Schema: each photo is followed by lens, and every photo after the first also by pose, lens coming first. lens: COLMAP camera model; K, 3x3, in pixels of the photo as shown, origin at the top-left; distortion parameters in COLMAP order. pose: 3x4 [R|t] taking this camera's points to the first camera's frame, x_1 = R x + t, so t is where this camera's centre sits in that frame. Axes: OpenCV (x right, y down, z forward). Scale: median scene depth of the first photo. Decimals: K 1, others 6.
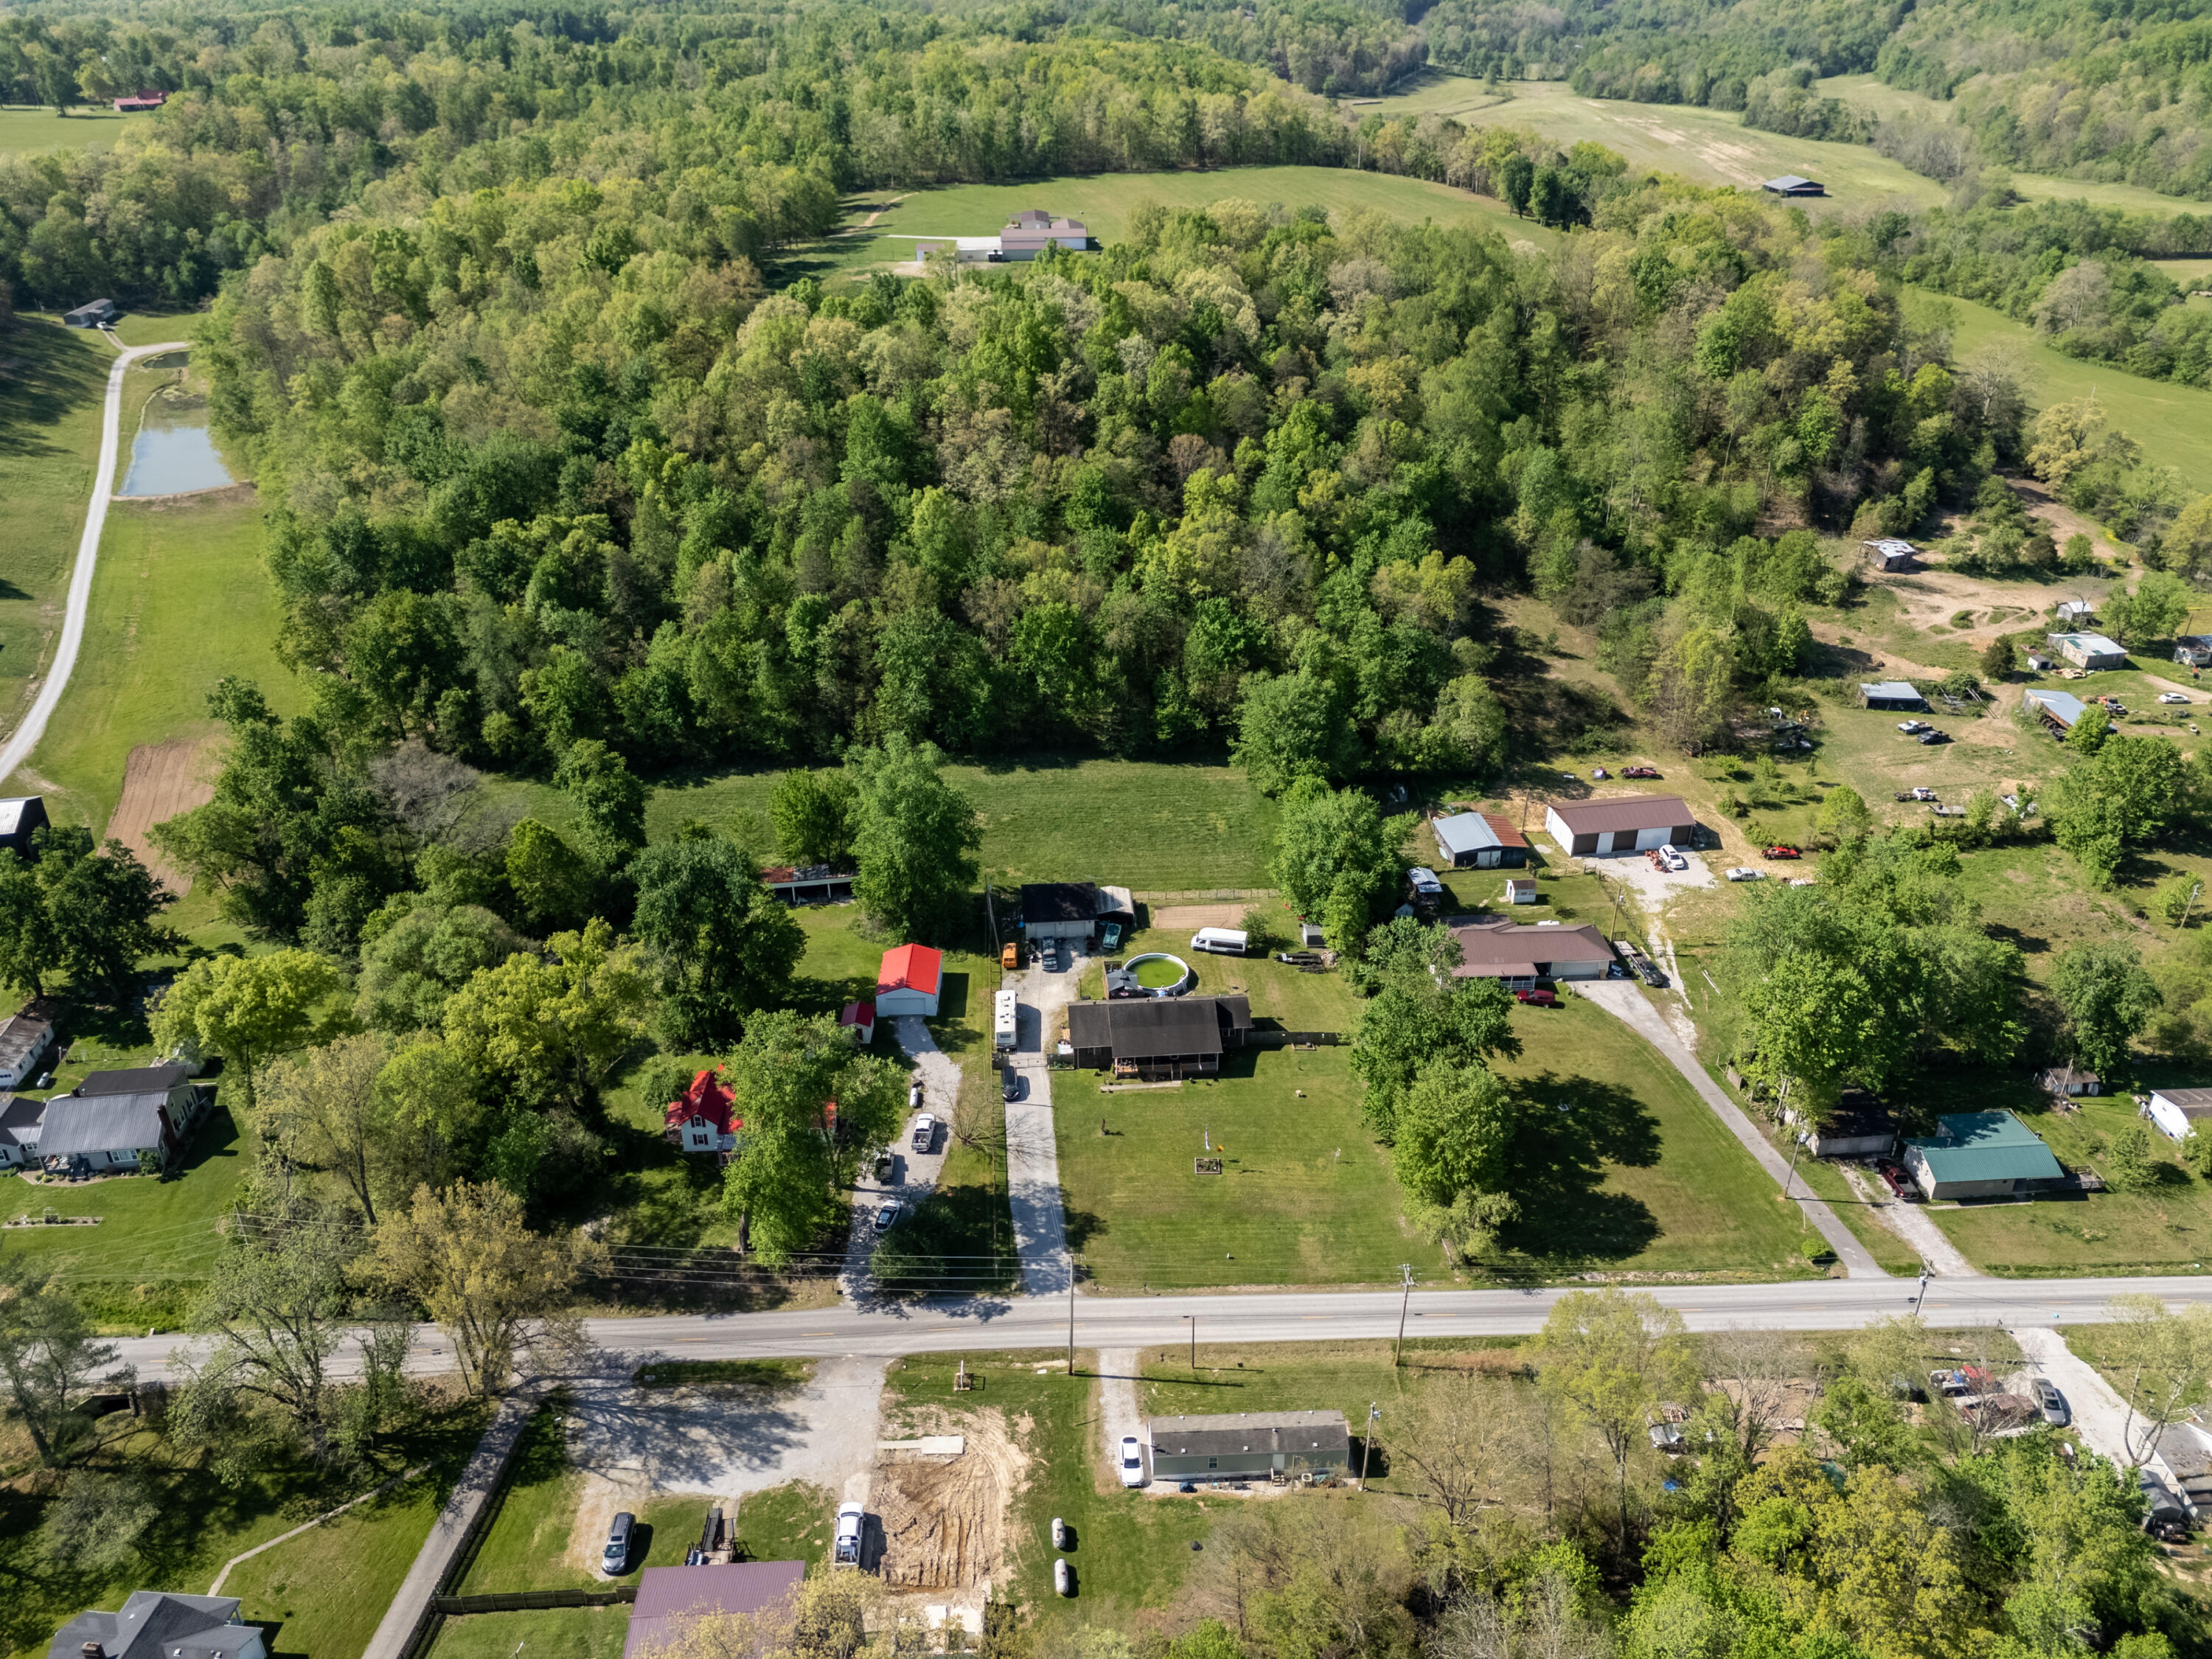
lens RADIAL K [[1633.0, 0, 1106.0], [0, 1633.0, 829.5], [0, 0, 1]] dist [0.072330, -0.071546]
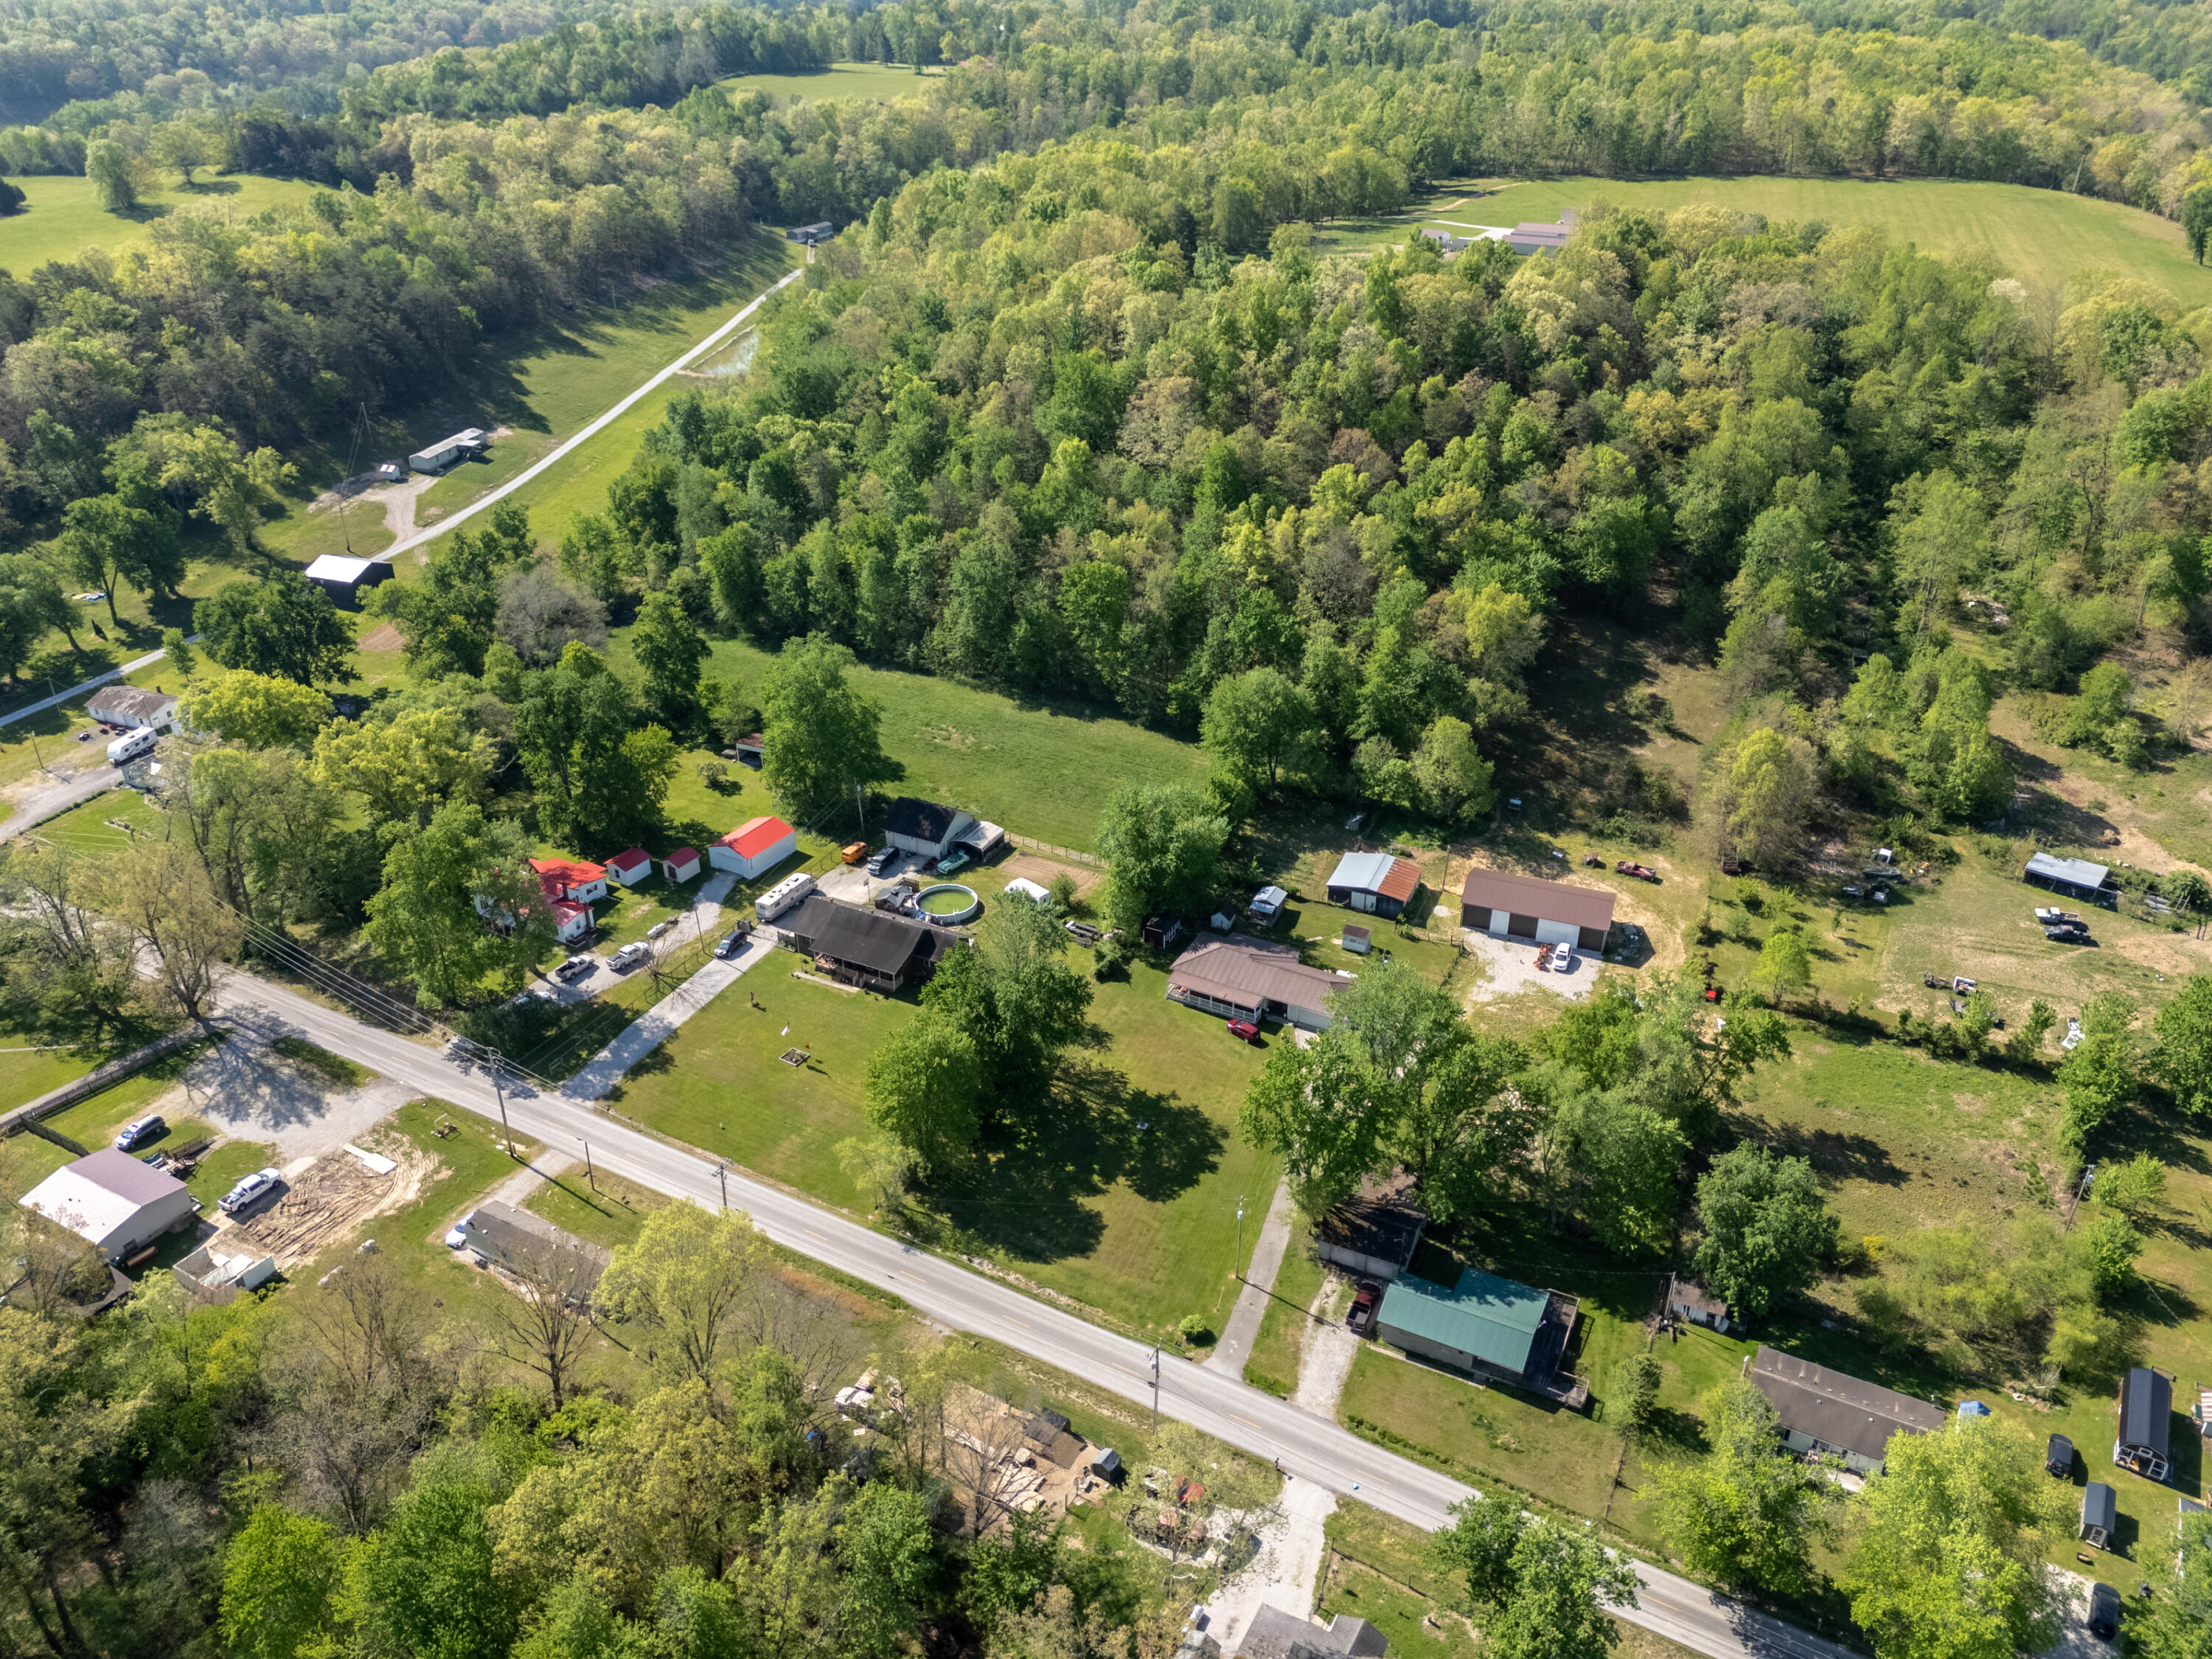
lens RADIAL K [[1633.0, 0, 1106.0], [0, 1633.0, 829.5], [0, 0, 1]] dist [0.072330, -0.071546]
pose [[0.853486, 0.253626, -0.455231, 0.480475], [-0.250744, 0.965669, 0.067904, -0.044657], [0.456825, 0.056191, 0.887780, 0.087721]]
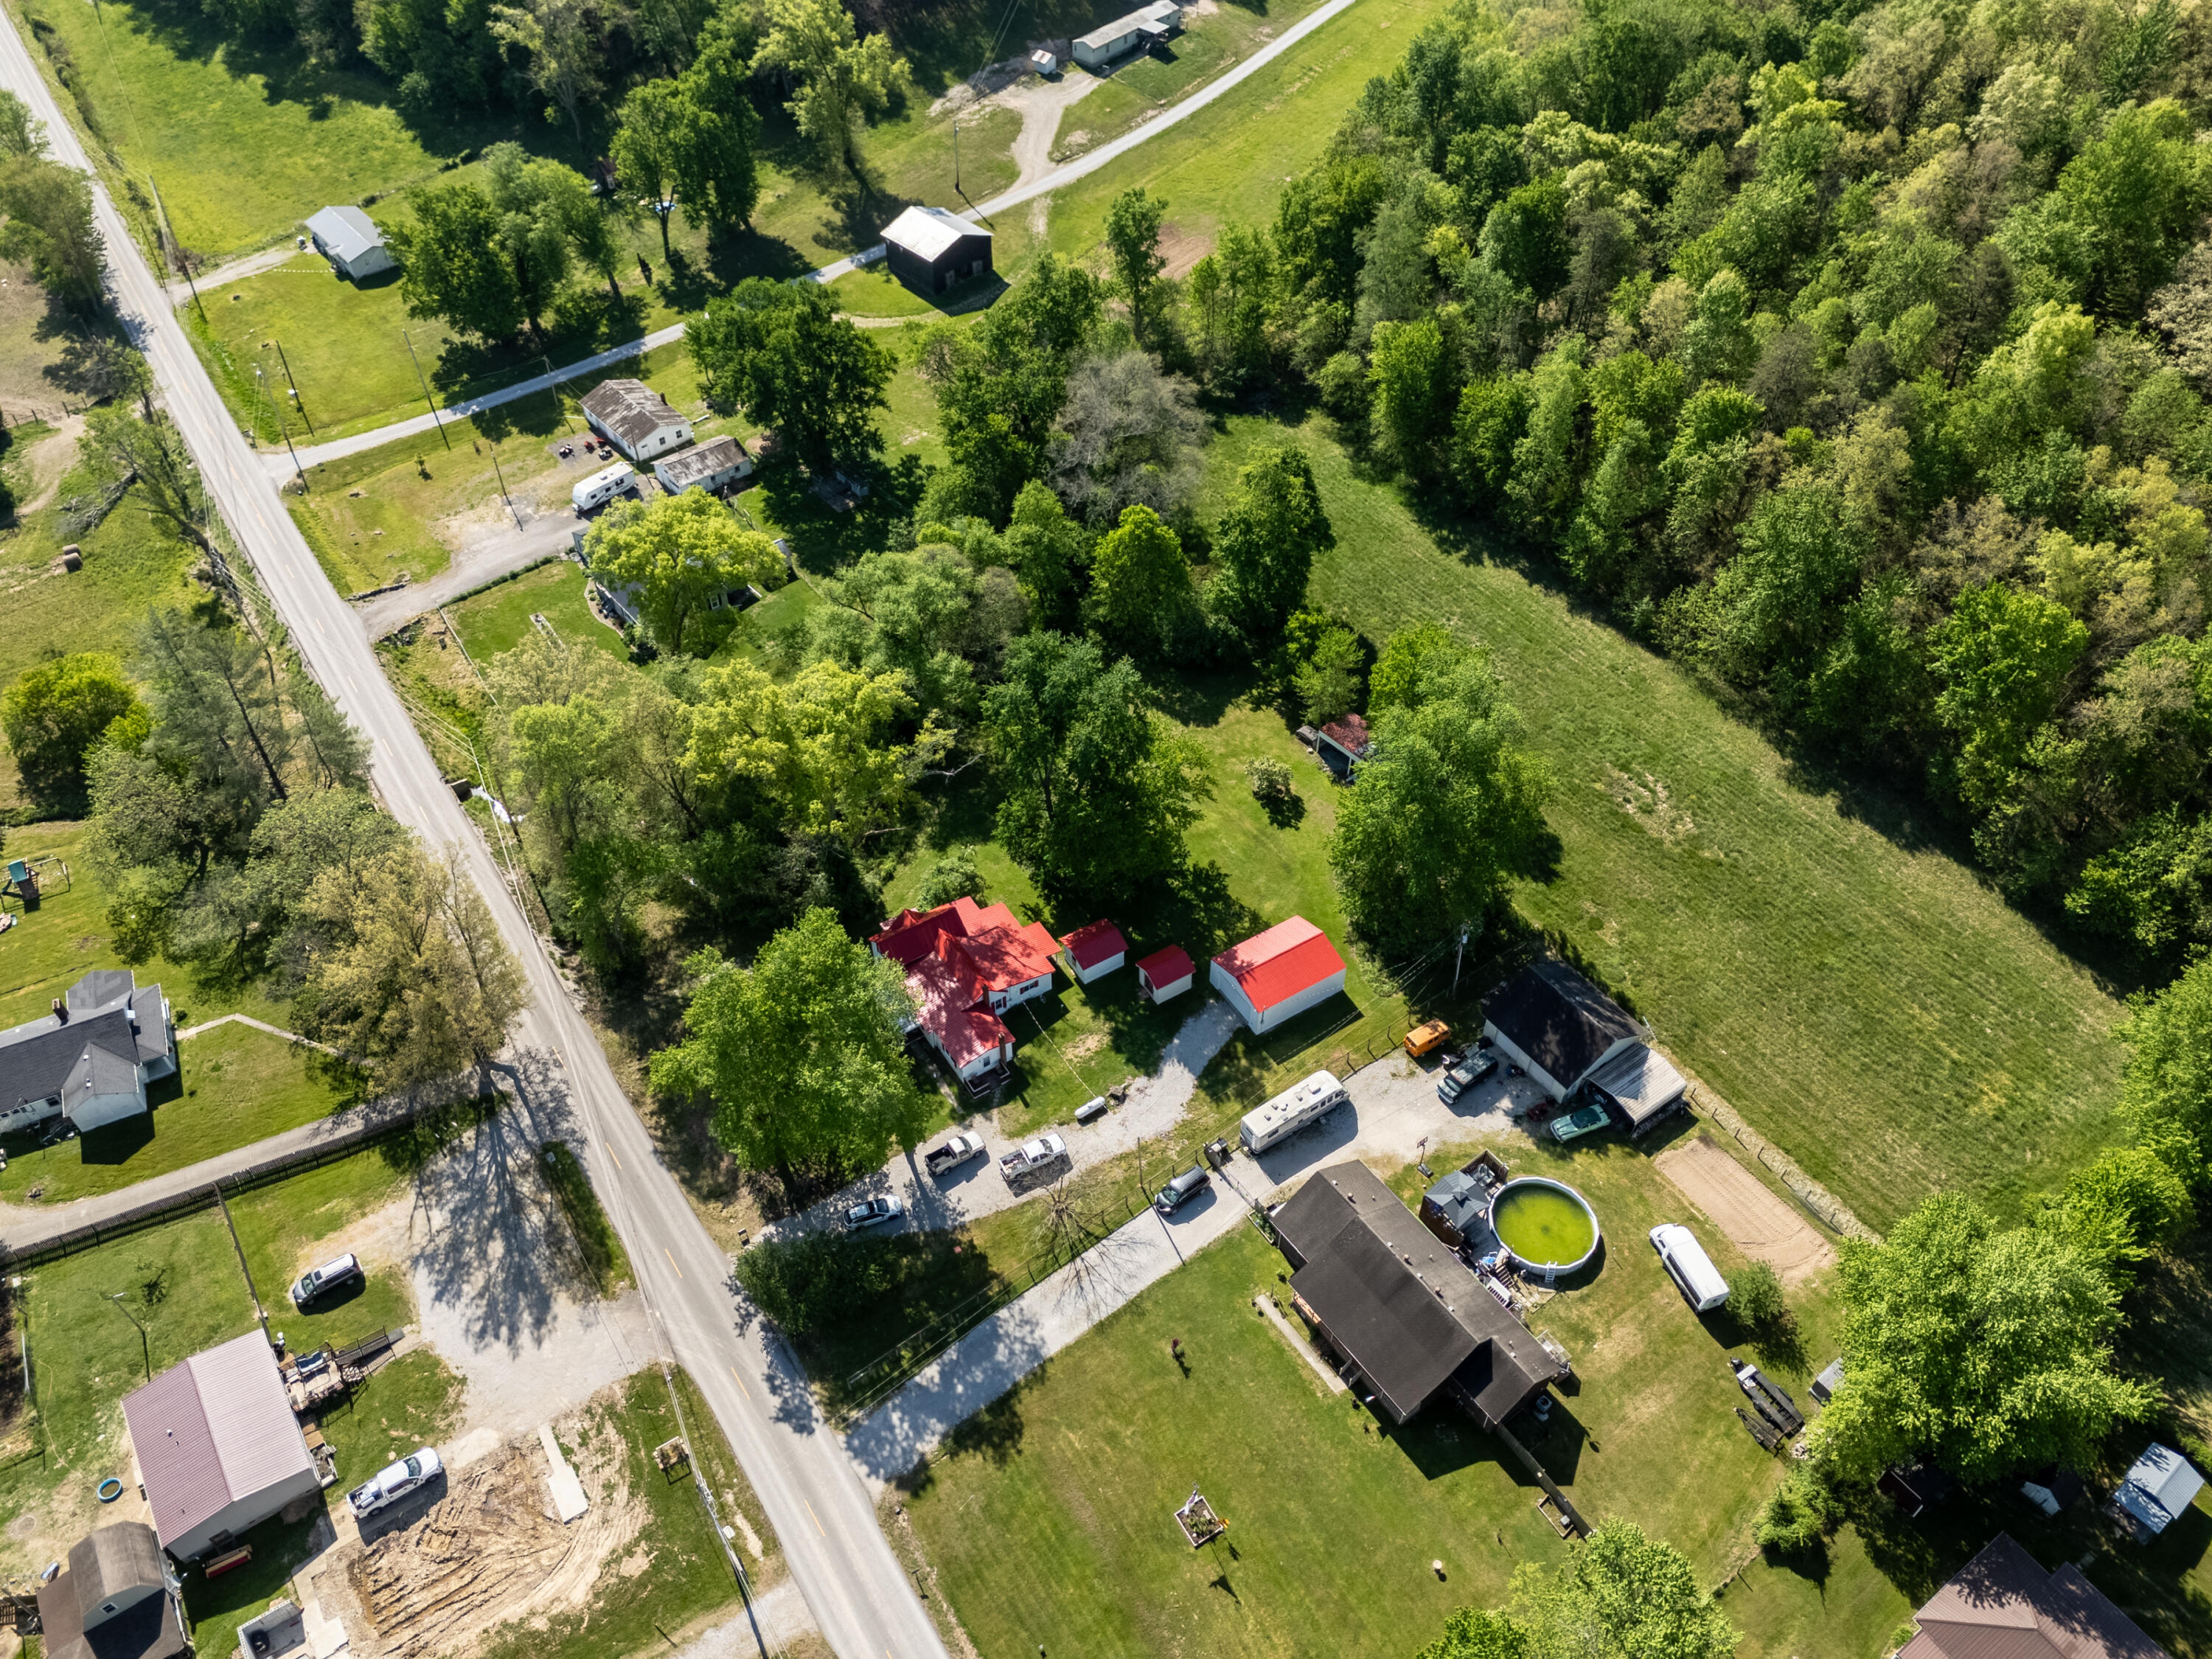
lens RADIAL K [[1633.0, 0, 1106.0], [0, 1633.0, 829.5], [0, 0, 1]] dist [0.072330, -0.071546]
pose [[0.525697, 0.611085, -0.591793, 0.181489], [-0.405432, 0.791565, 0.457219, -0.203759], [0.747842, -0.000427, 0.663877, 0.375878]]
